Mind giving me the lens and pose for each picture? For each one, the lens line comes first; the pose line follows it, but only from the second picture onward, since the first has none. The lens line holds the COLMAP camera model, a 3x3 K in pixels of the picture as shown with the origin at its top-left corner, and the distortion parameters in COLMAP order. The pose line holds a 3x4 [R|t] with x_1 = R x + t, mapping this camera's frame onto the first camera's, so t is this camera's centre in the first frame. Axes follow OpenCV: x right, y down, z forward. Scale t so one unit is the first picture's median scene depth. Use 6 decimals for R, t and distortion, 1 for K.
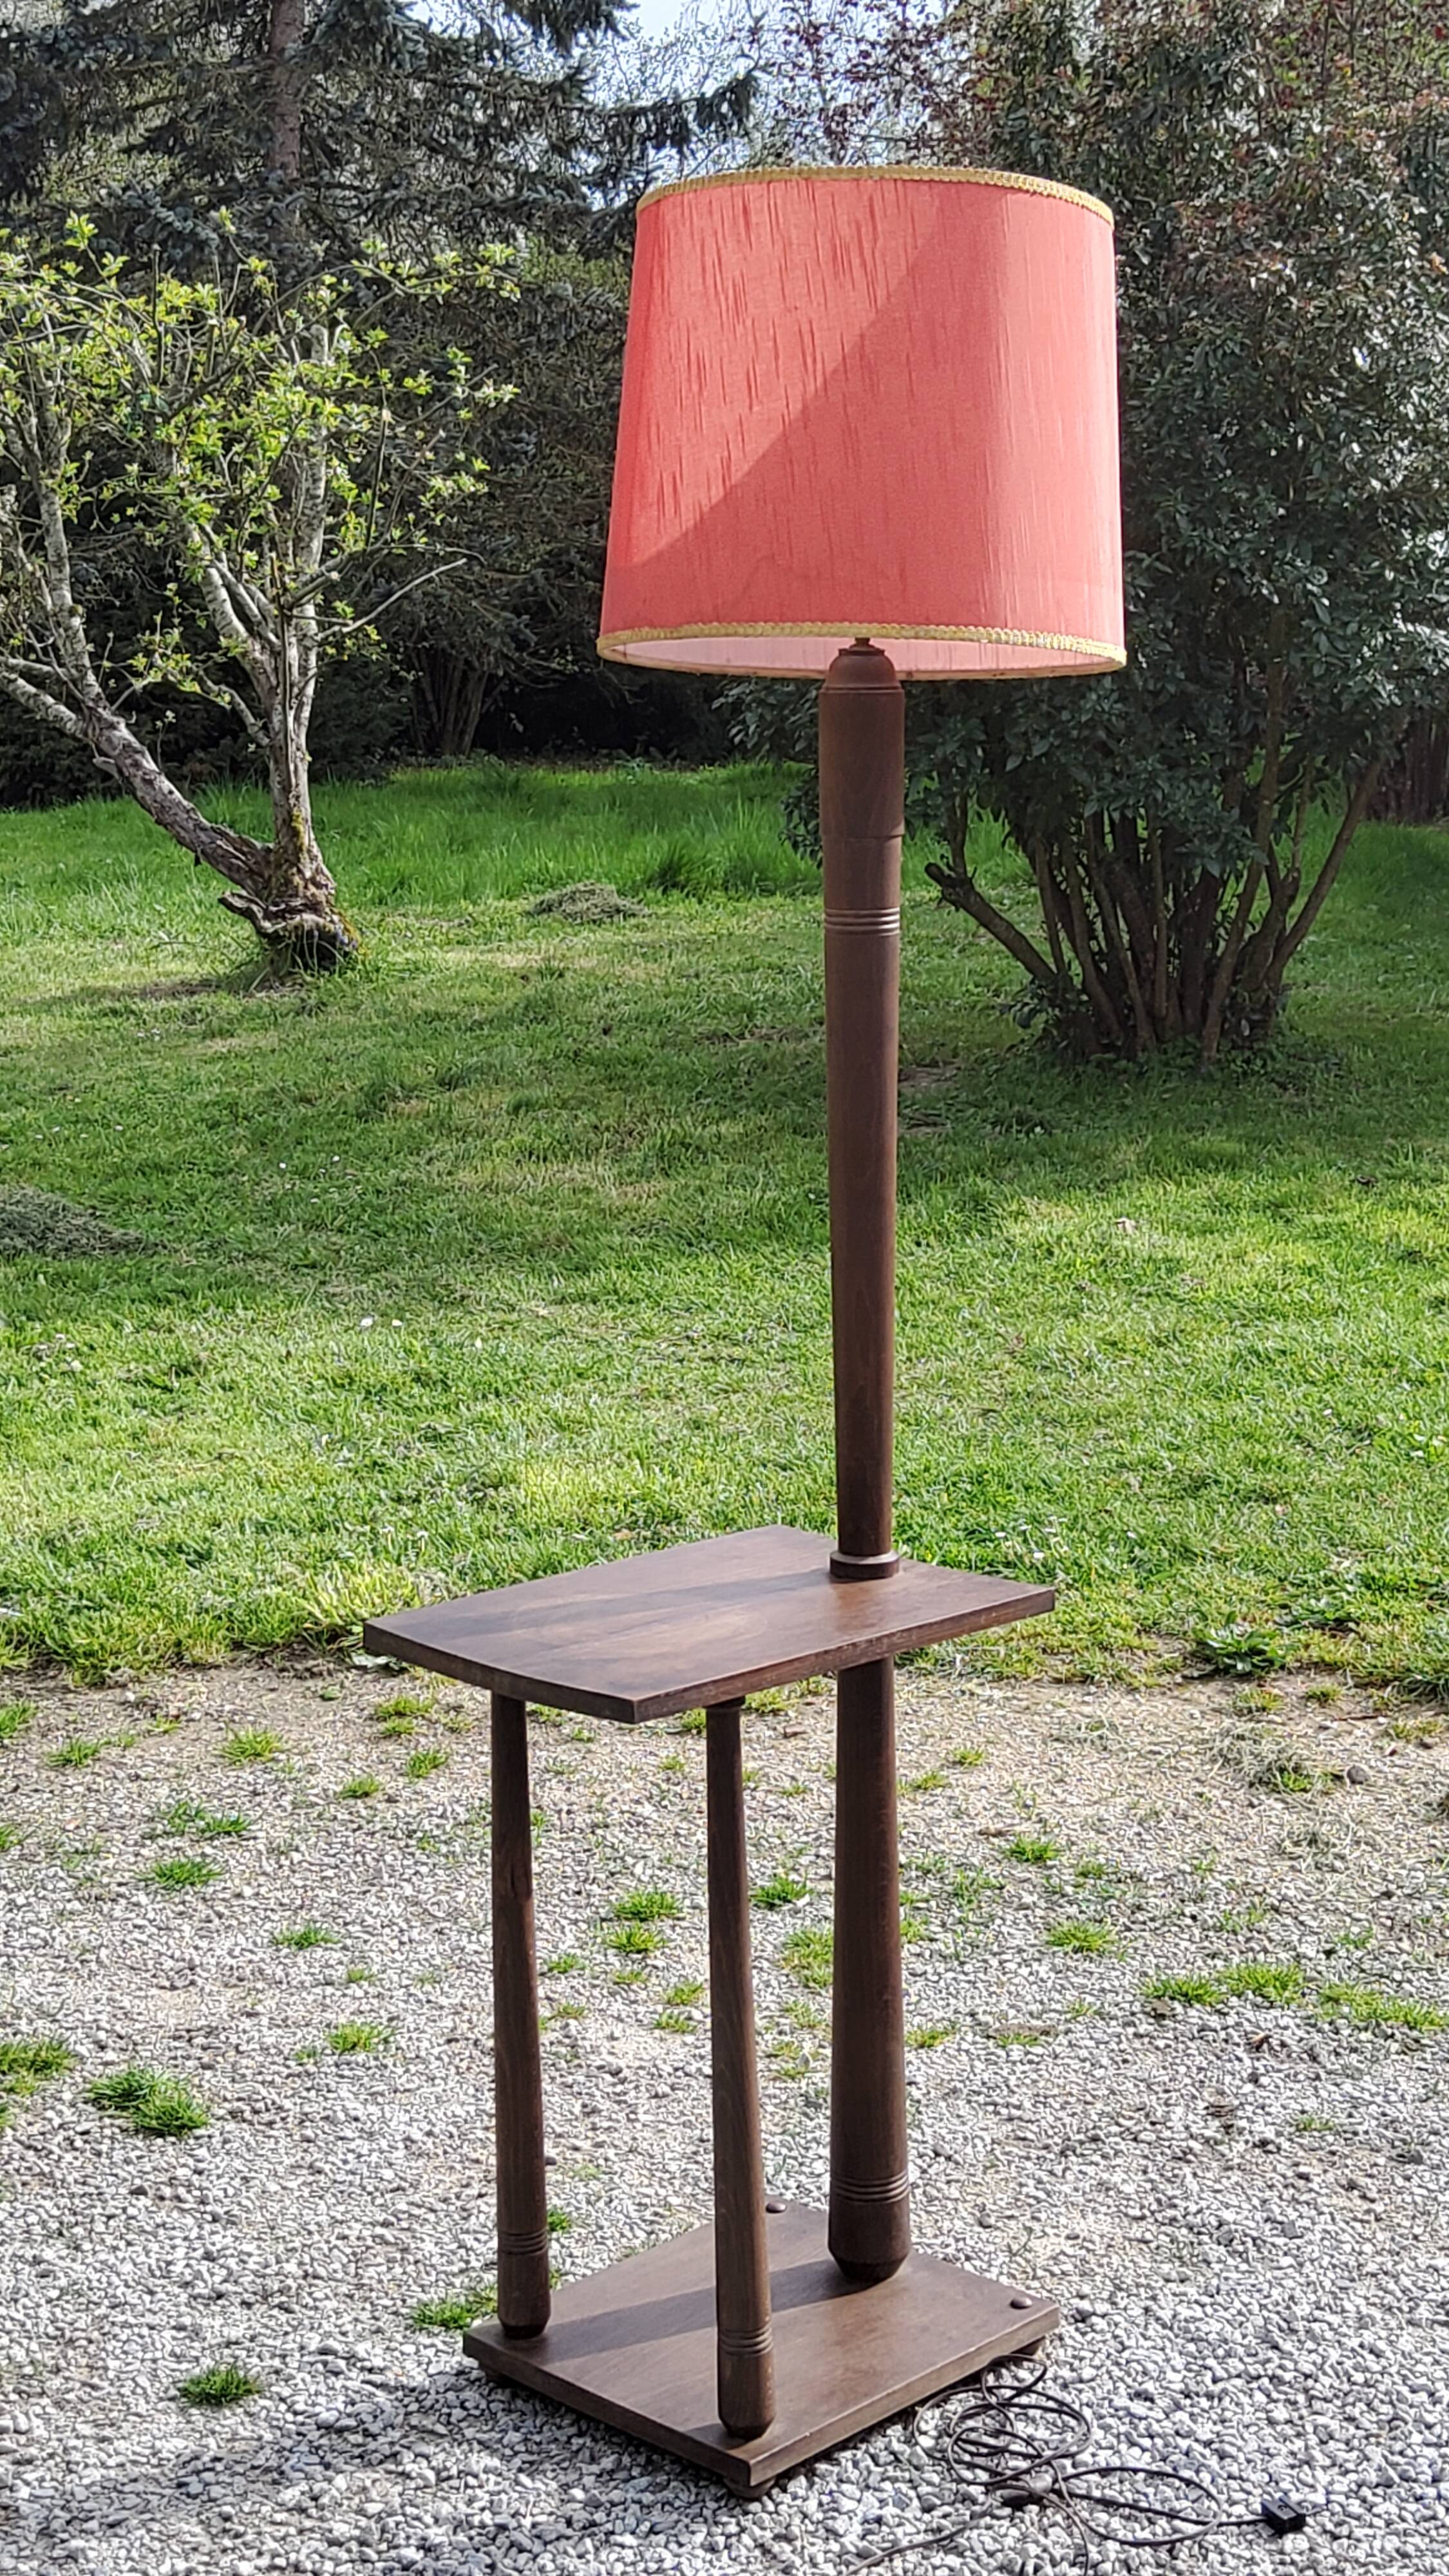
lens RADIAL K [[3852.8, 0, 734.3], [0, 3852.8, 1275.4], [0, 0, 1]] dist [0.211253, -0.623764]
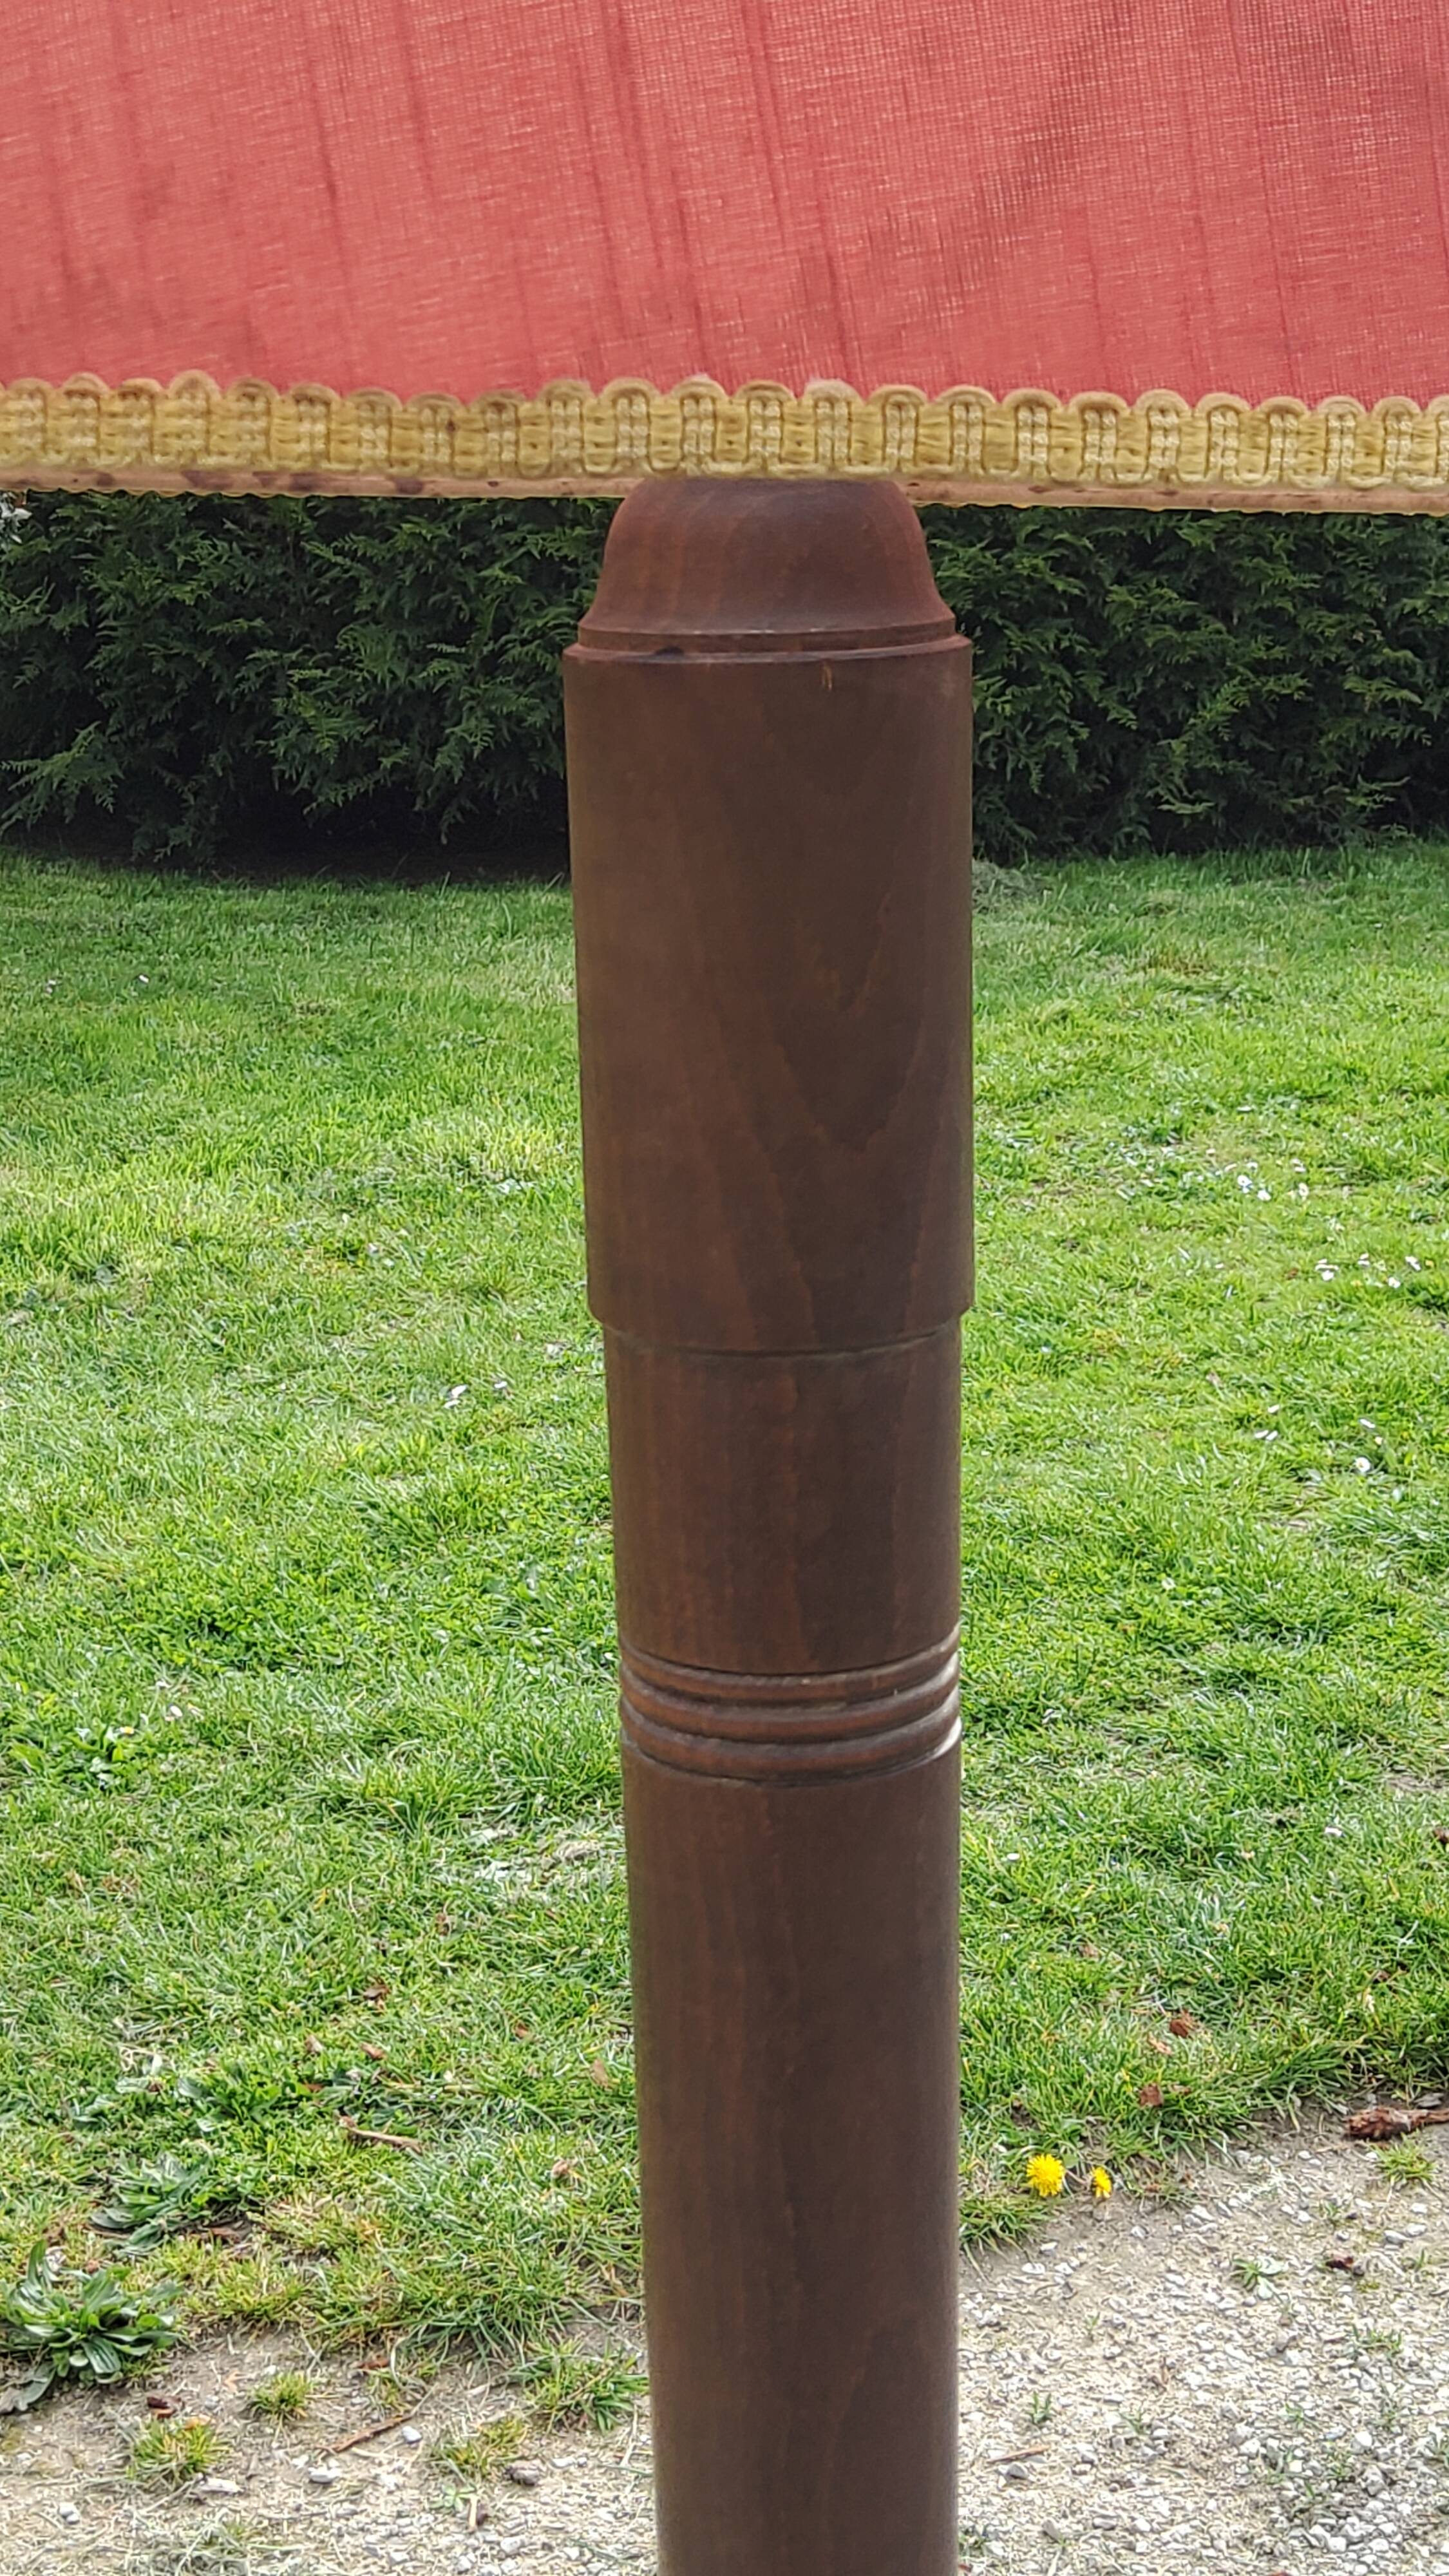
lens RADIAL K [[3852.8, 0, 734.3], [0, 3852.8, 1275.4], [0, 0, 1]] dist [0.211253, -0.623764]
pose [[0.852322, -0.134283, 0.505485, -0.049032], [0.111228, 0.990908, 0.075689, -0.081137], [-0.511053, -0.008287, 0.859509, 0.494991]]
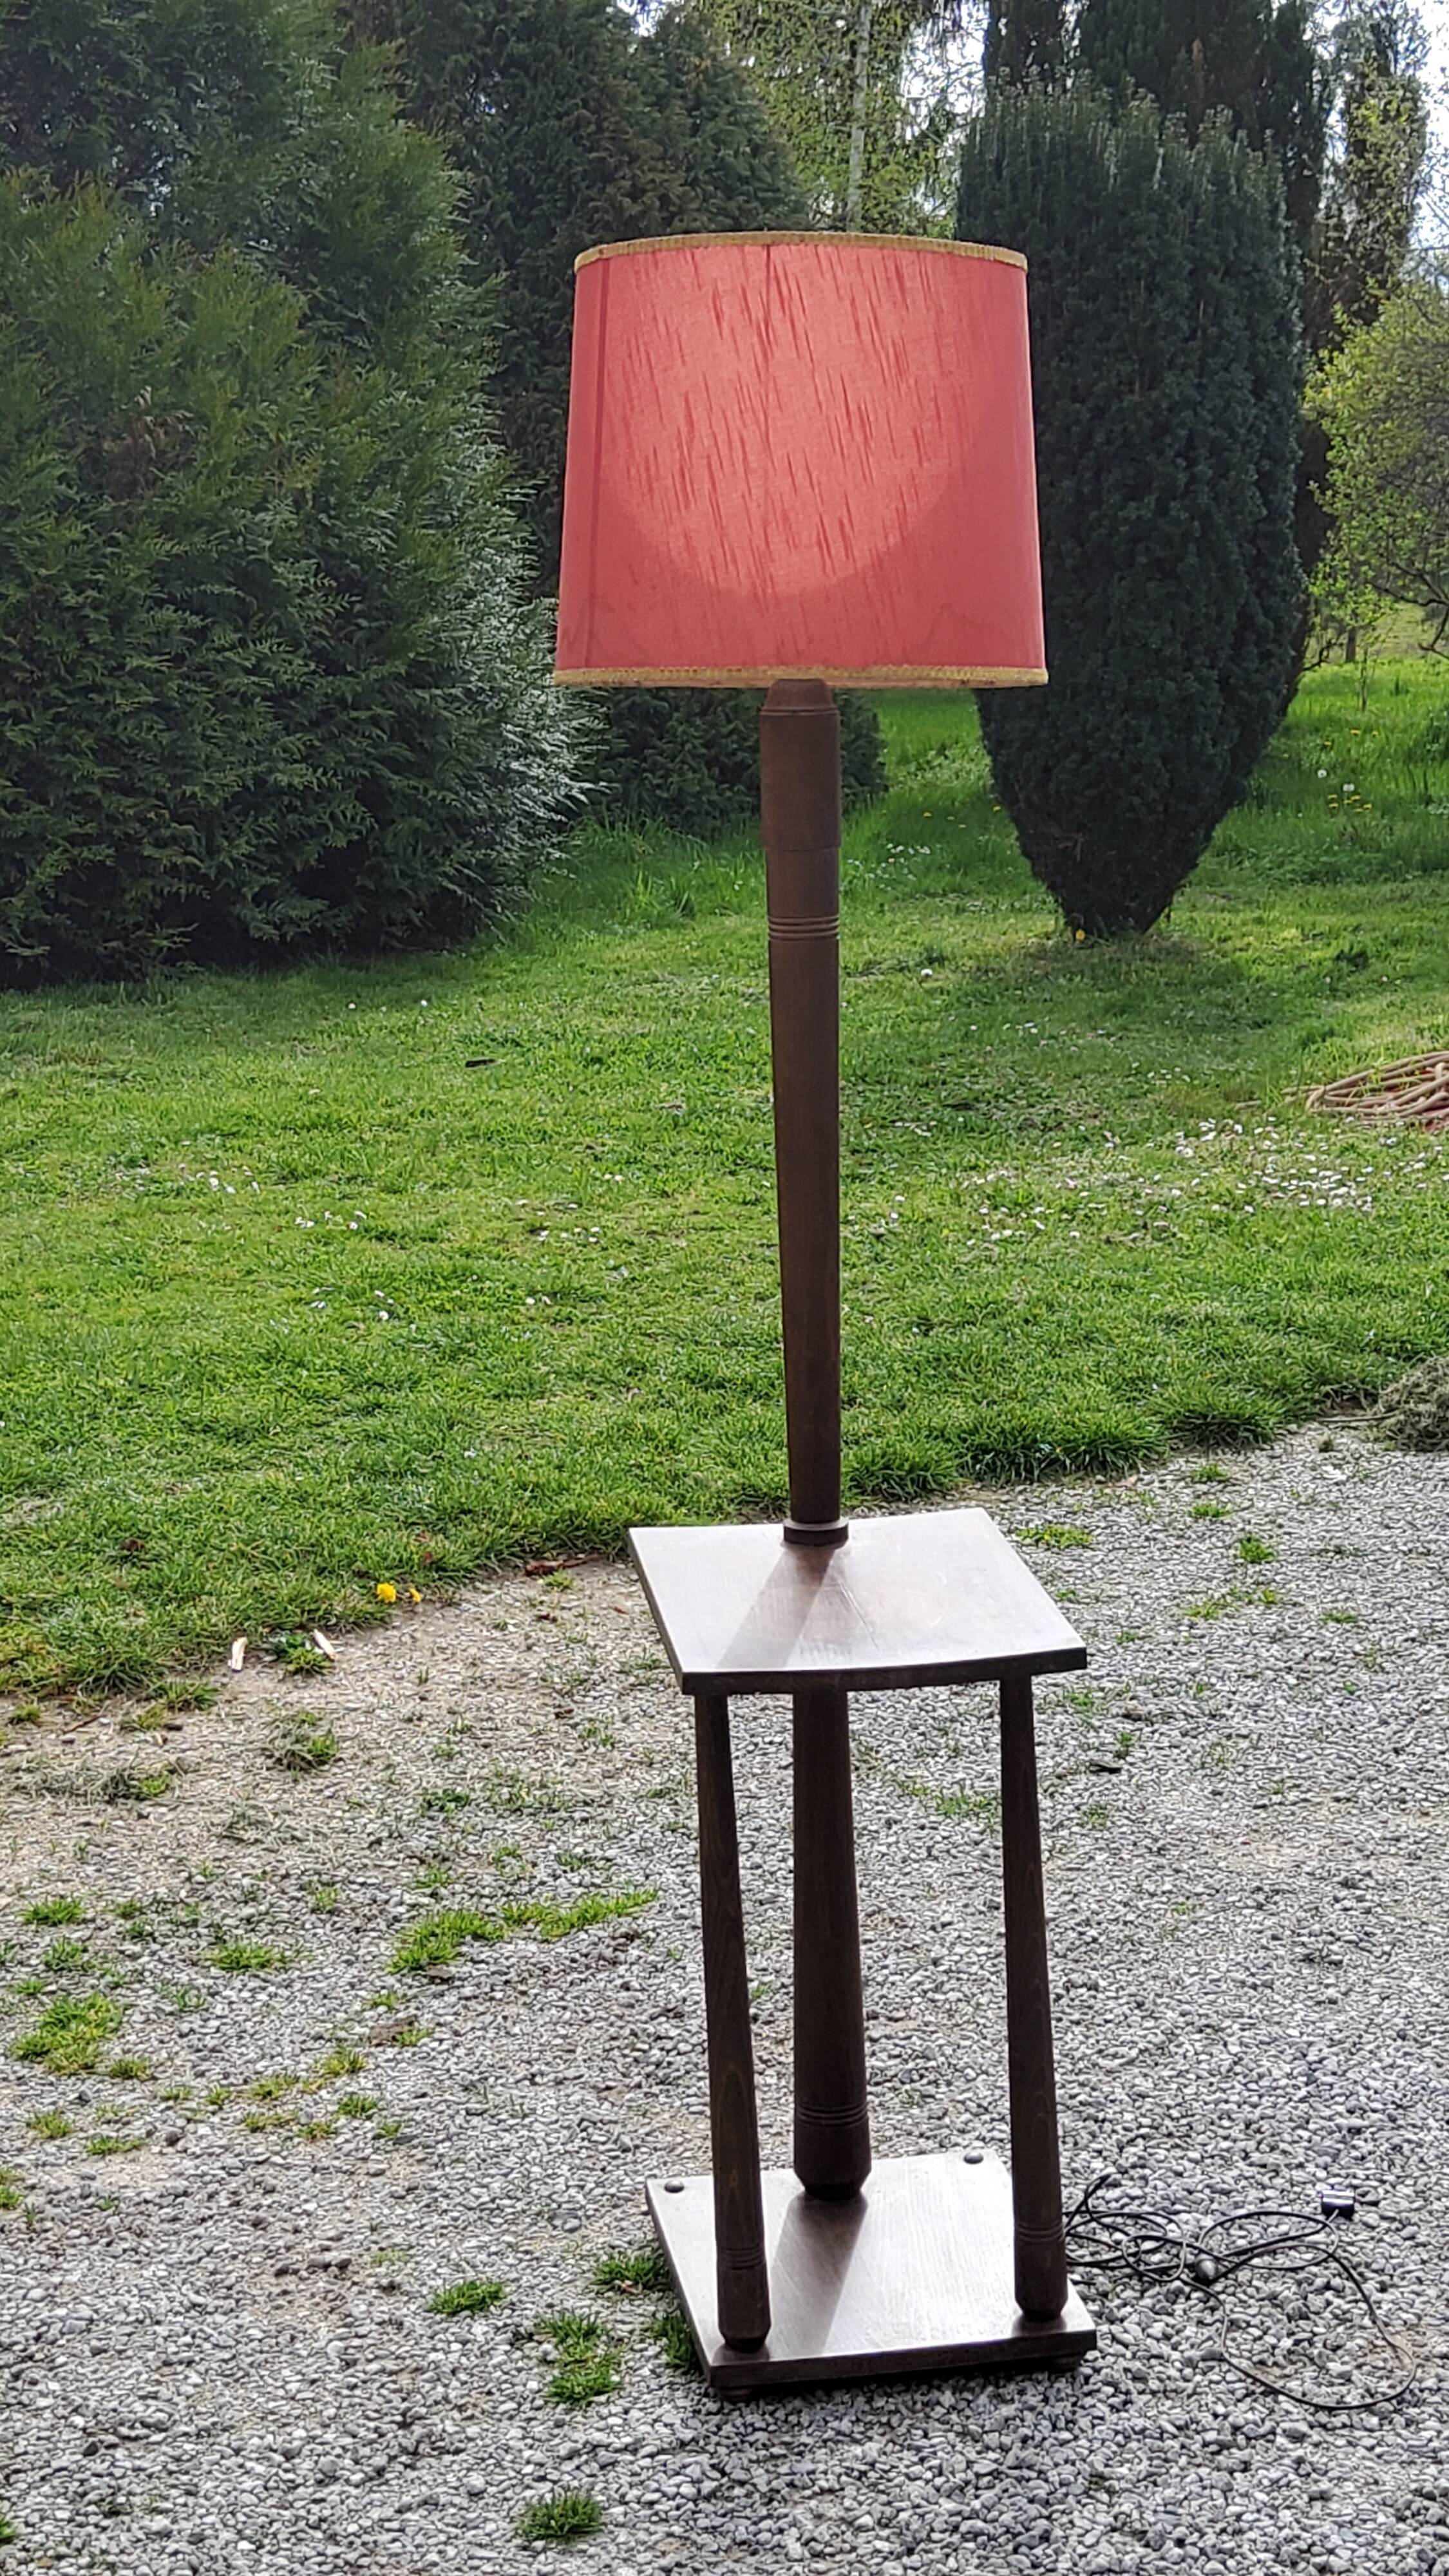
lens RADIAL K [[3852.8, 0, 734.3], [0, 3852.8, 1275.4], [0, 0, 1]] dist [0.211253, -0.623764]
pose [[0.600105, -0.155275, 0.784706, -0.503186], [0.160619, 0.984390, 0.071954, -0.046340], [-0.783630, 0.082859, 0.615677, 0.228219]]
